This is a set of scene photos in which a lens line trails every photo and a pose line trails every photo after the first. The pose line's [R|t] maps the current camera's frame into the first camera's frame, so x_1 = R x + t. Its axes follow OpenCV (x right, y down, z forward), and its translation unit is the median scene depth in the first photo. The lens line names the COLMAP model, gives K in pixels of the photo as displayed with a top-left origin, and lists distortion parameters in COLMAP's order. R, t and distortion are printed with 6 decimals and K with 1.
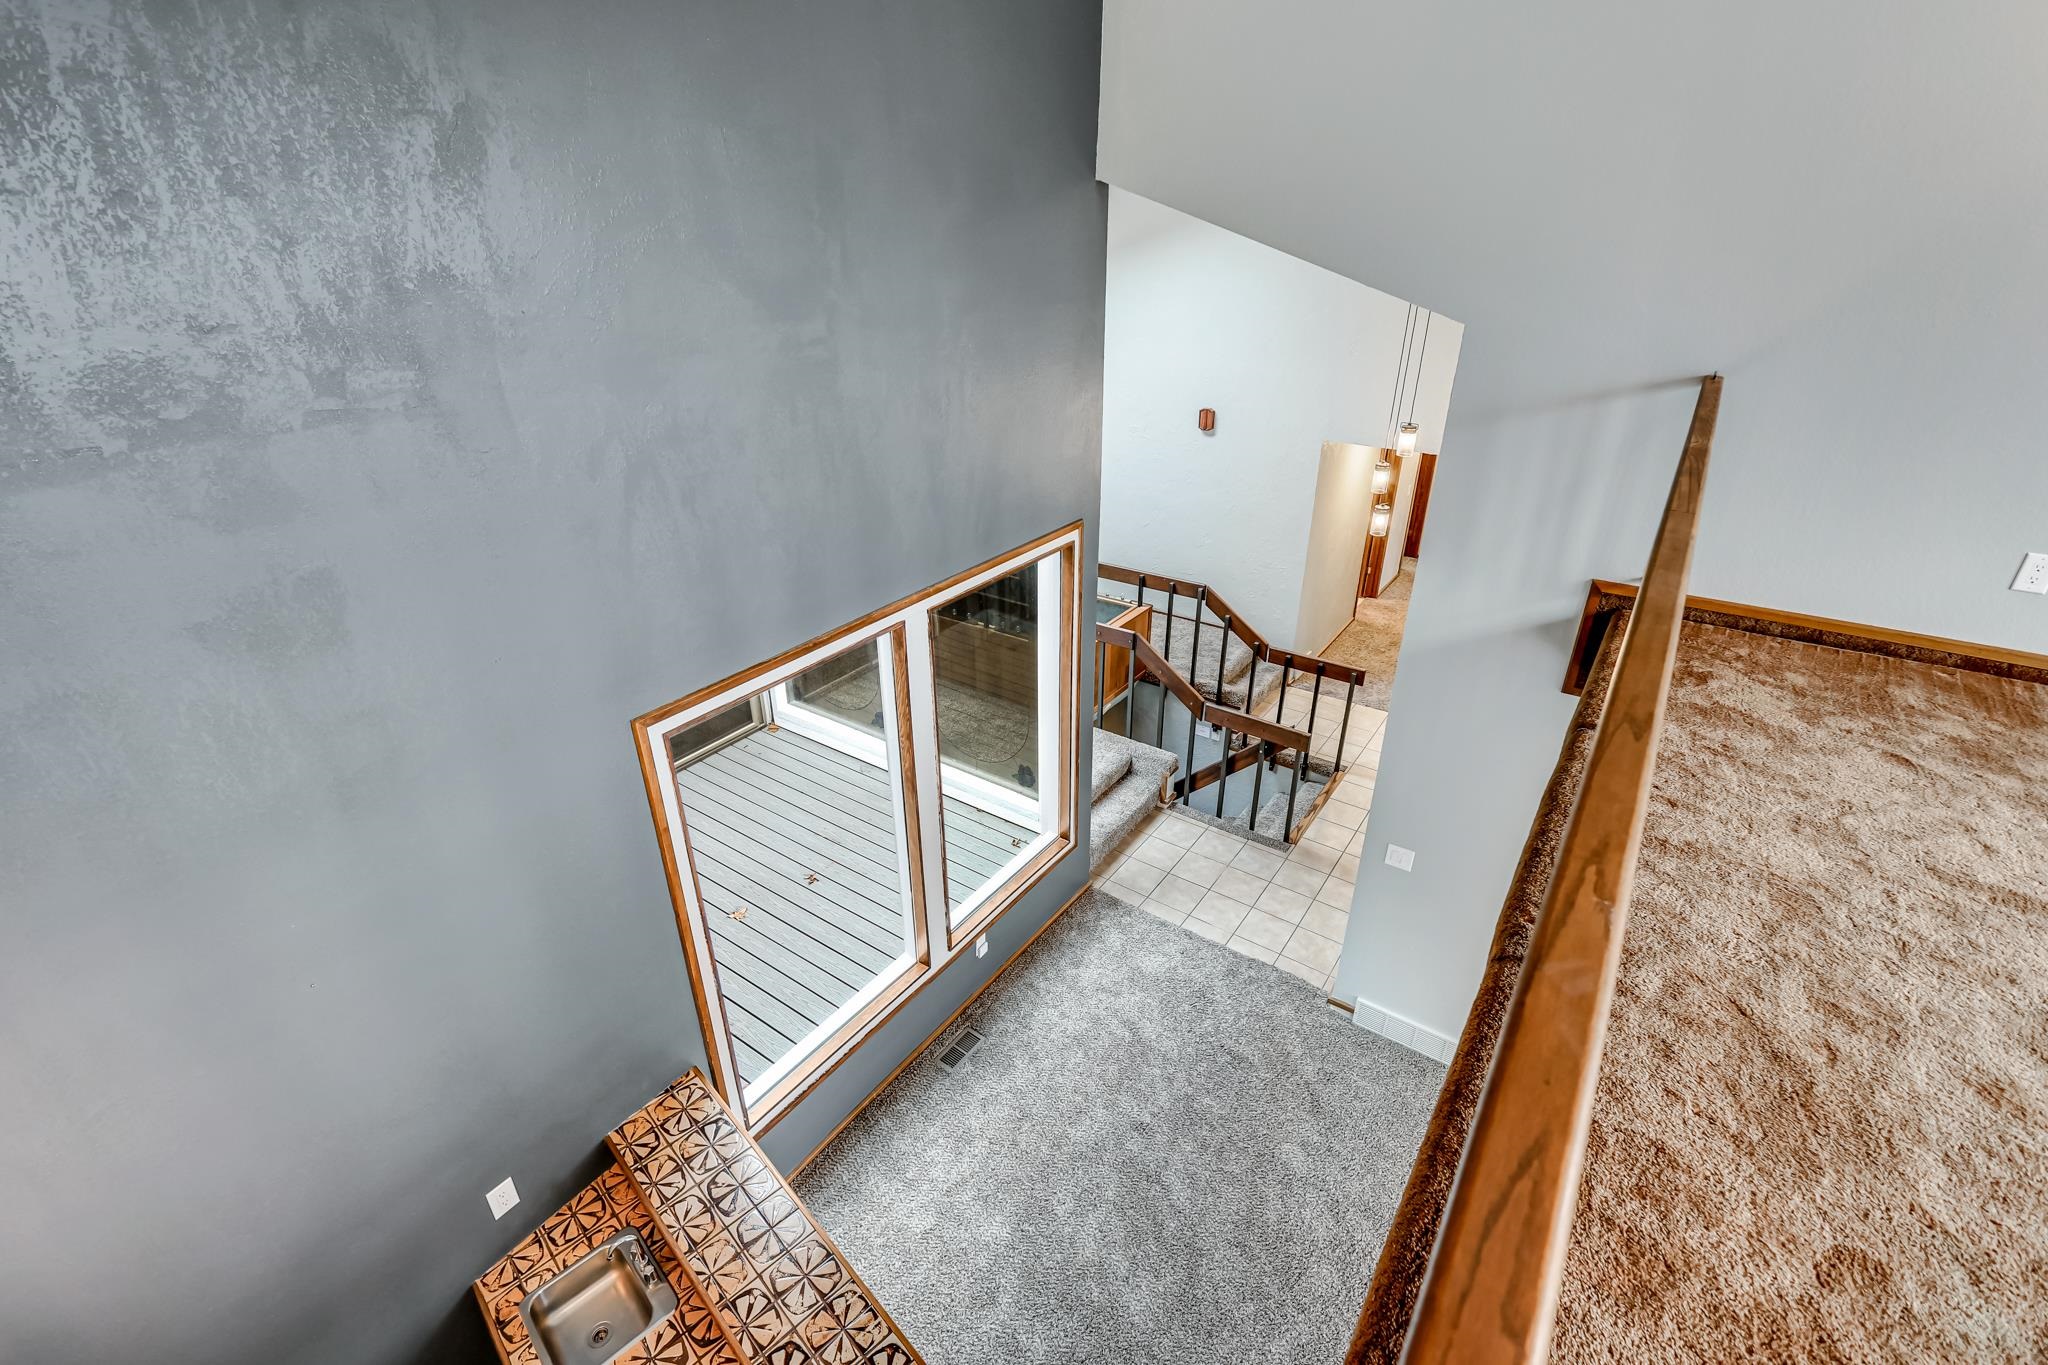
lens RADIAL K [[900.7, 0, 1023.2], [0, 900.7, 674.4], [0, 0, 1]] dist [0.002335, 0.000755]
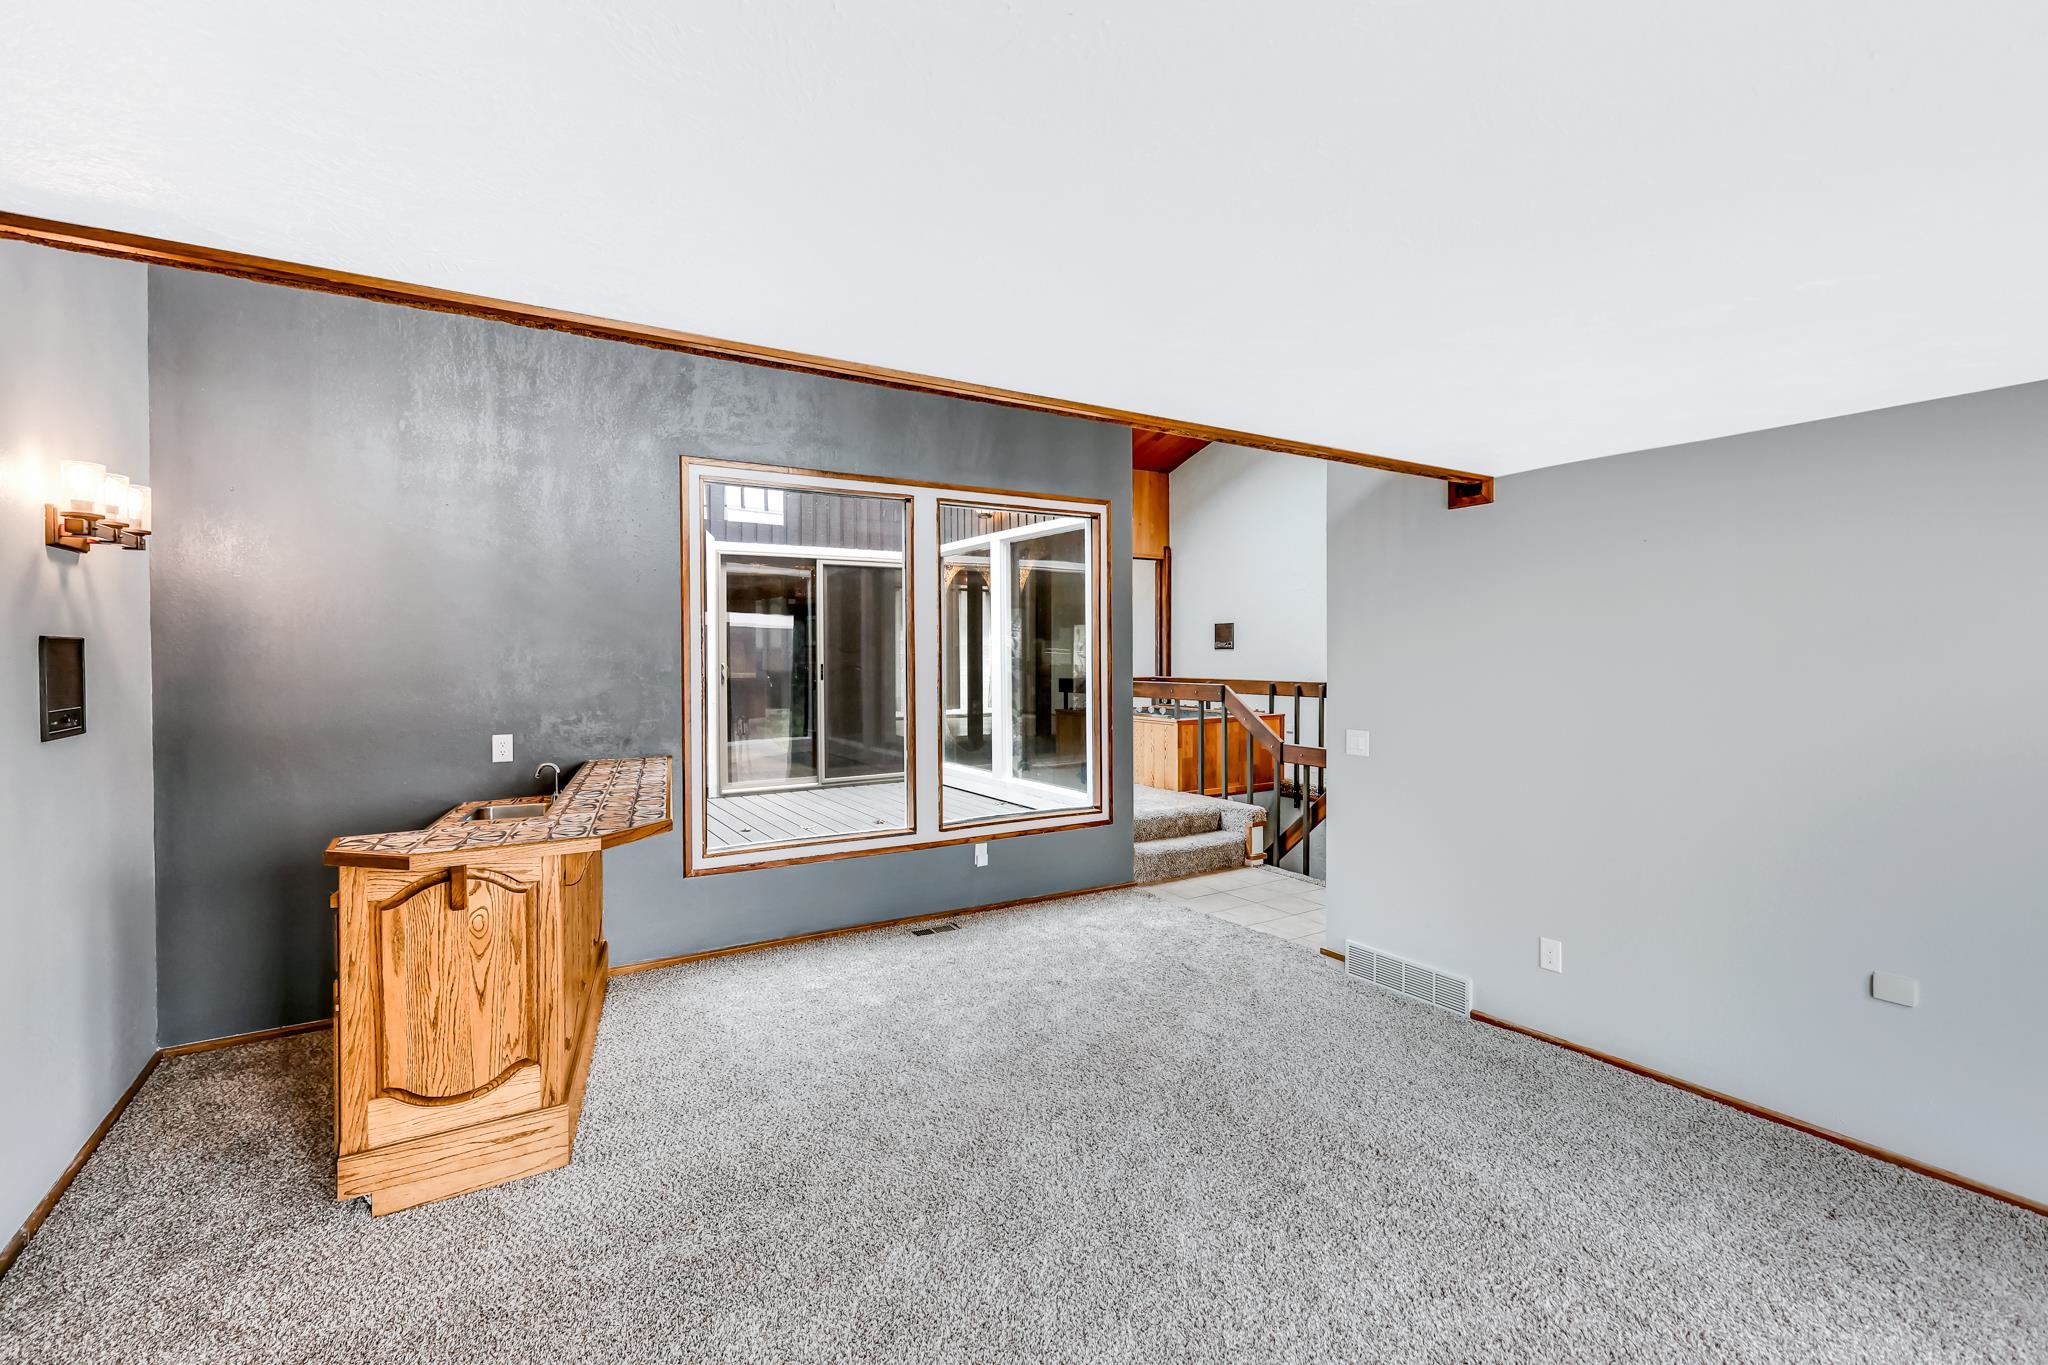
lens RADIAL K [[888.9, 0, 1036.5], [0, 888.9, 676.6], [0, 0, 1]] dist [0.001243, 0.000081]
pose [[0.924233, 0.005827, -0.381783, 0.420211], [-0.168951, 0.902915, -0.395221, 0.522039], [0.342415, 0.429779, 0.835489, 0.050292]]
